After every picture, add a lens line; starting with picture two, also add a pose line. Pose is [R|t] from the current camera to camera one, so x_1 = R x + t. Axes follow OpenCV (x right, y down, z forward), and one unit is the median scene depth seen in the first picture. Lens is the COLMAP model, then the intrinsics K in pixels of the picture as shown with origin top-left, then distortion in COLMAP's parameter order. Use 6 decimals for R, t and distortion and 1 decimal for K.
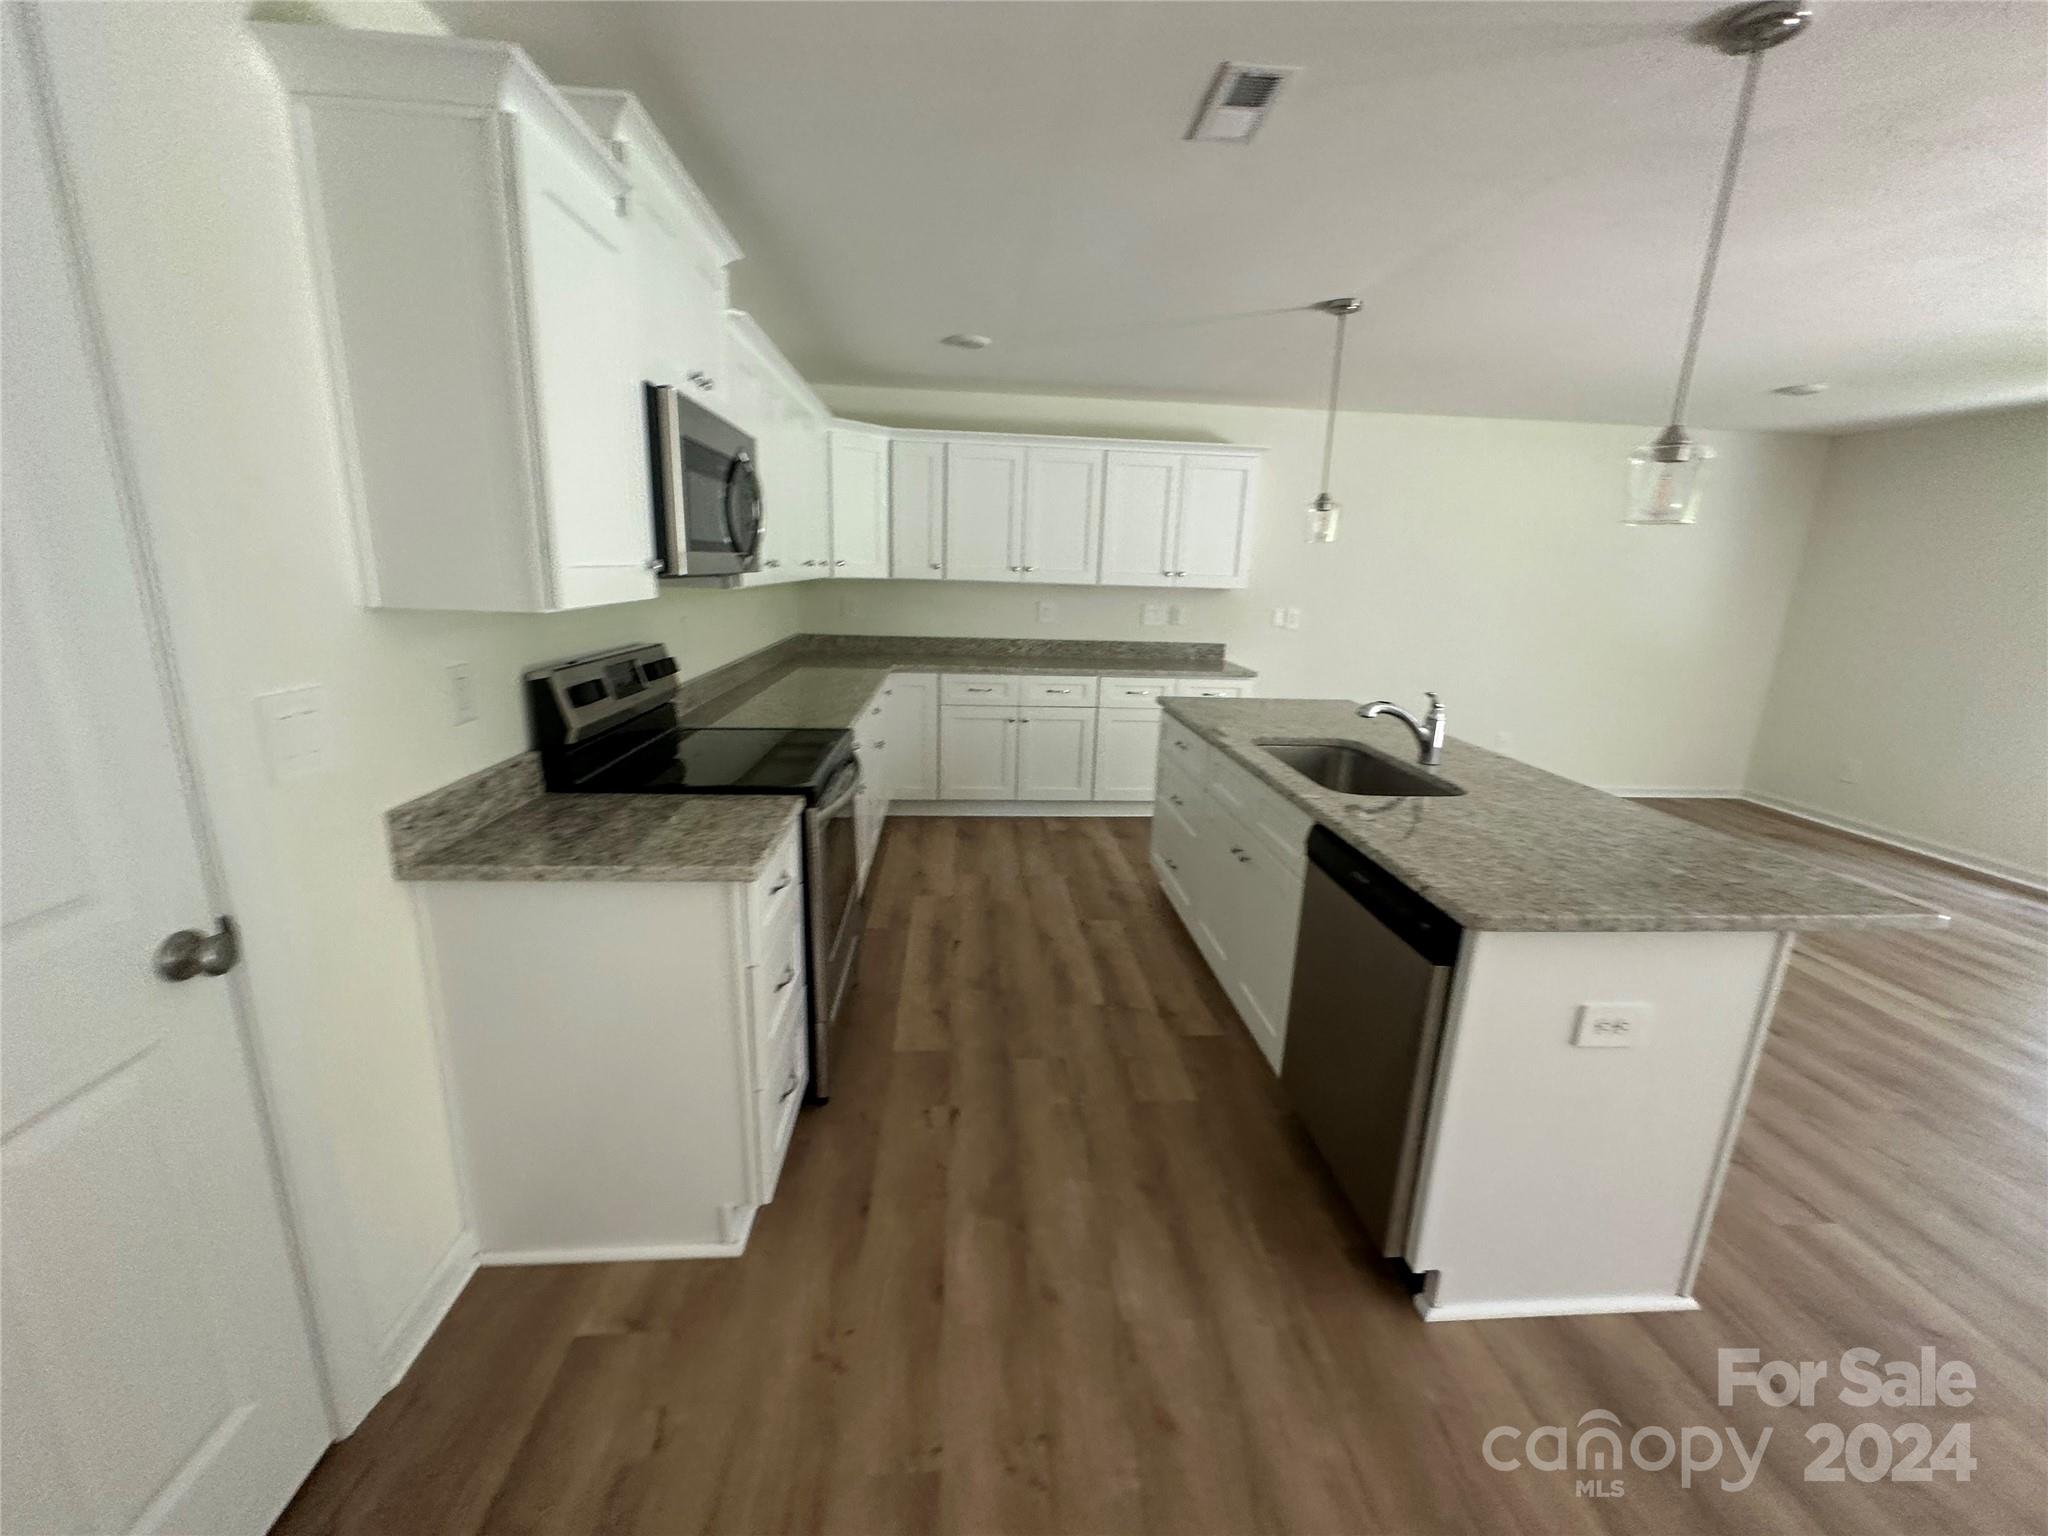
lens RADIAL K [[818.5, 0, 1022.8], [0, 818.5, 769.0], [0, 0, 1]] dist [-0.004104, 0.000815]
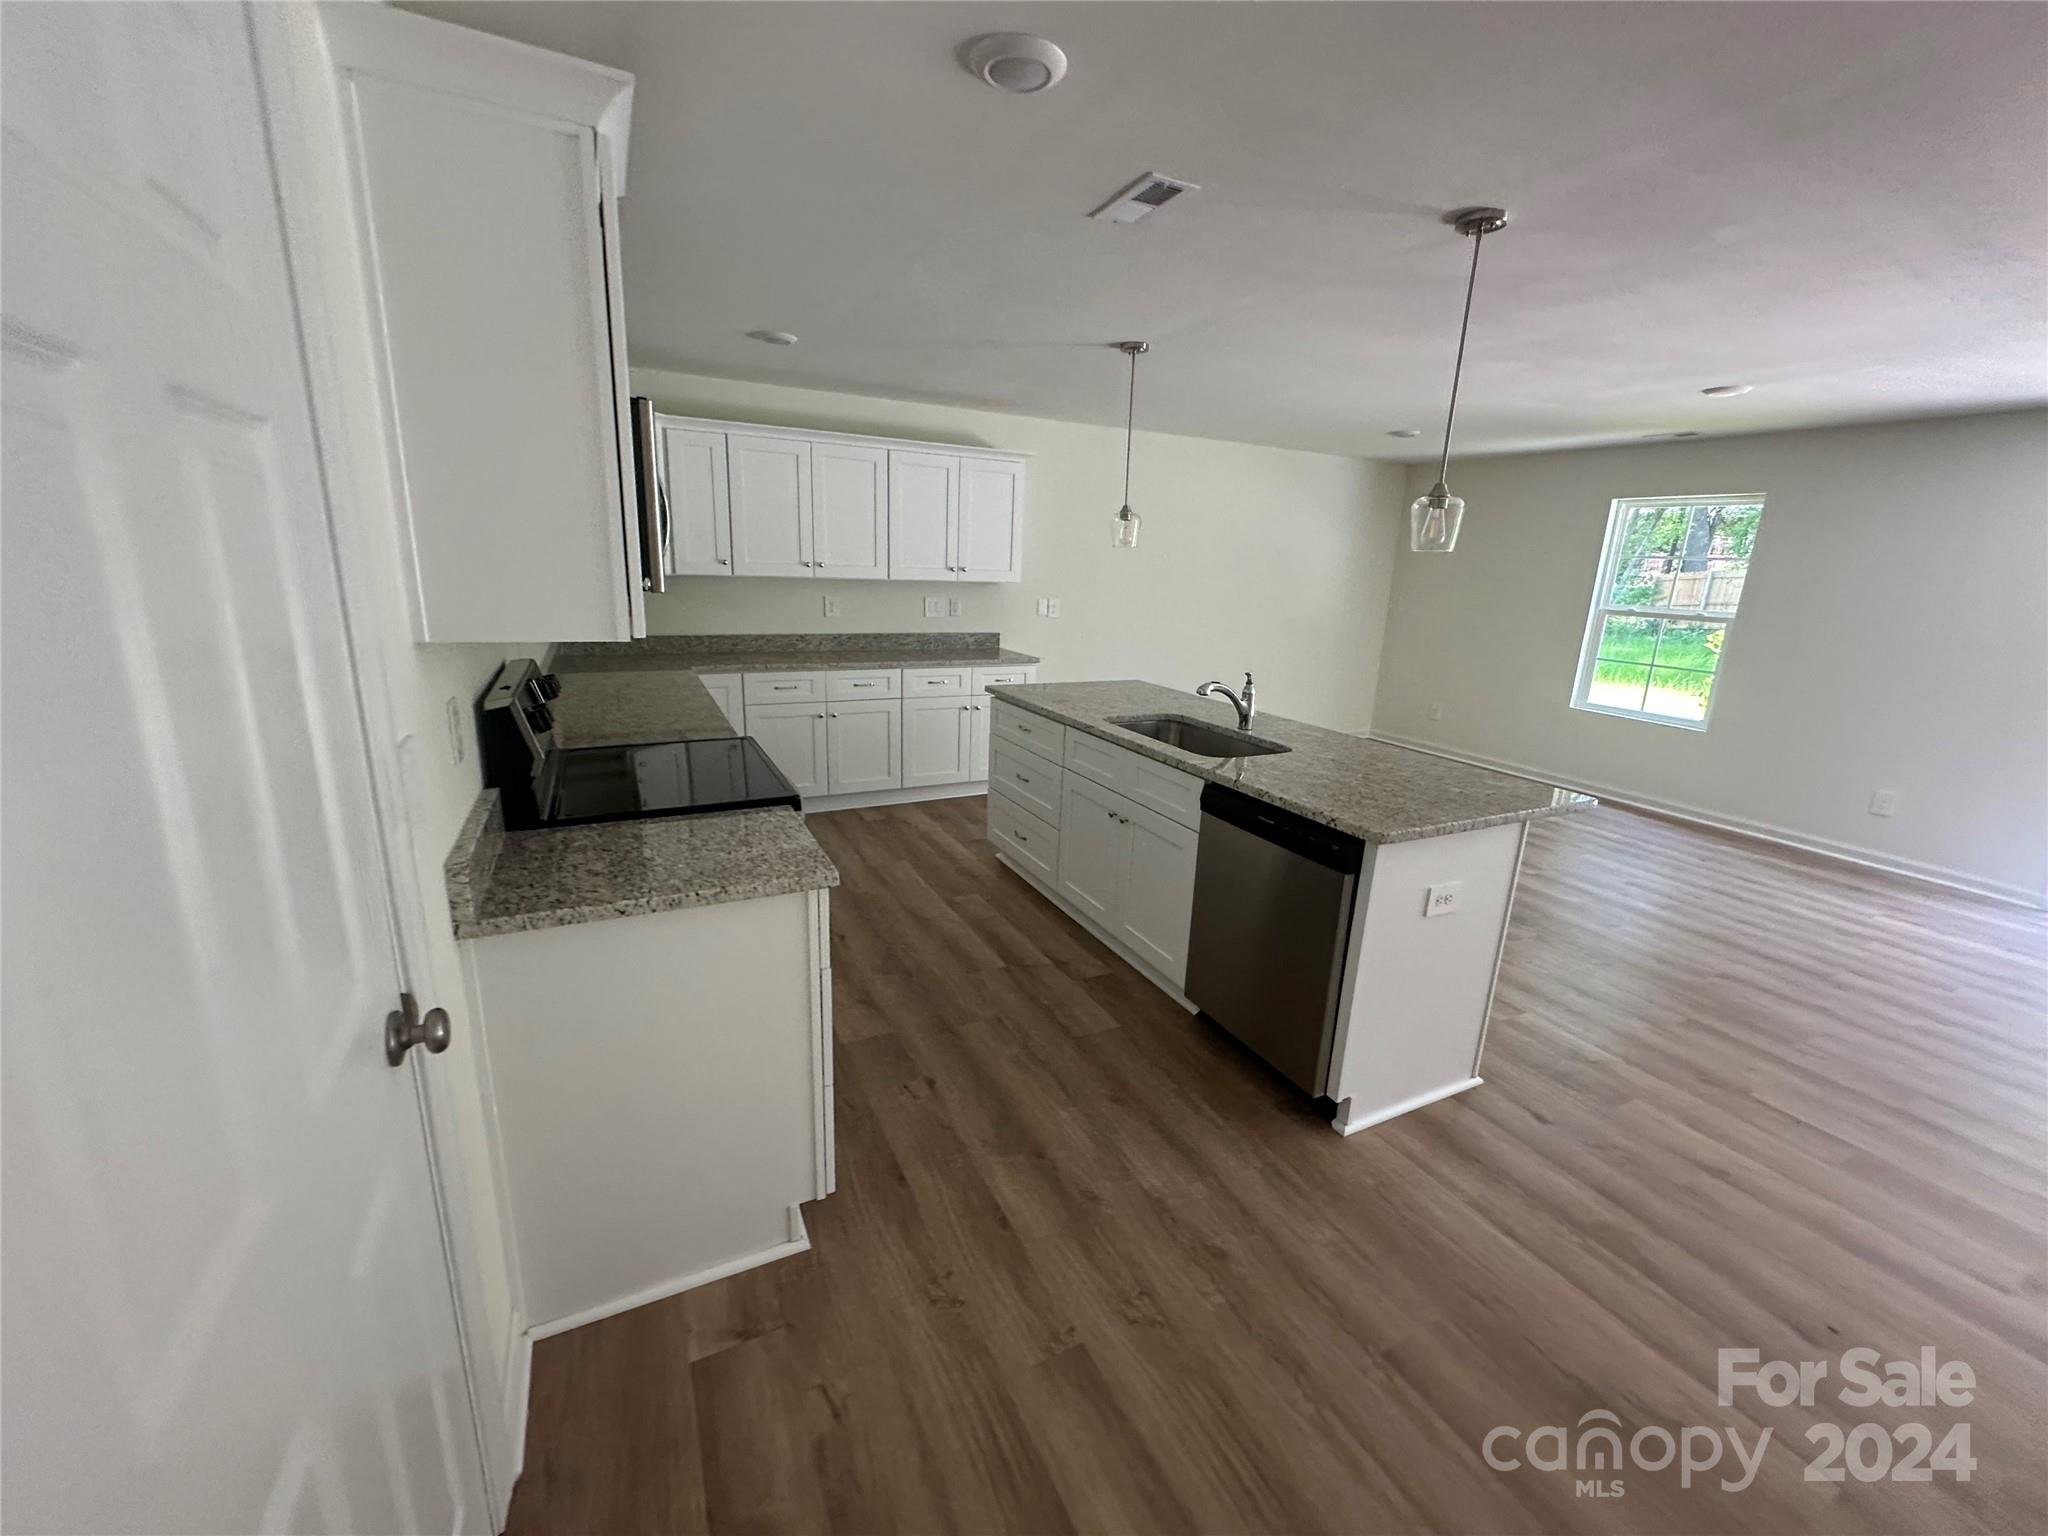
lens RADIAL K [[818.5, 0, 1022.8], [0, 818.5, 769.0], [0, 0, 1]] dist [-0.004104, 0.000815]
pose [[0.926098, -0.091653, 0.365981, -0.298036], [0.084126, 0.995786, 0.036500, -0.020702], [-0.367784, -0.003014, 0.929906, -0.048939]]
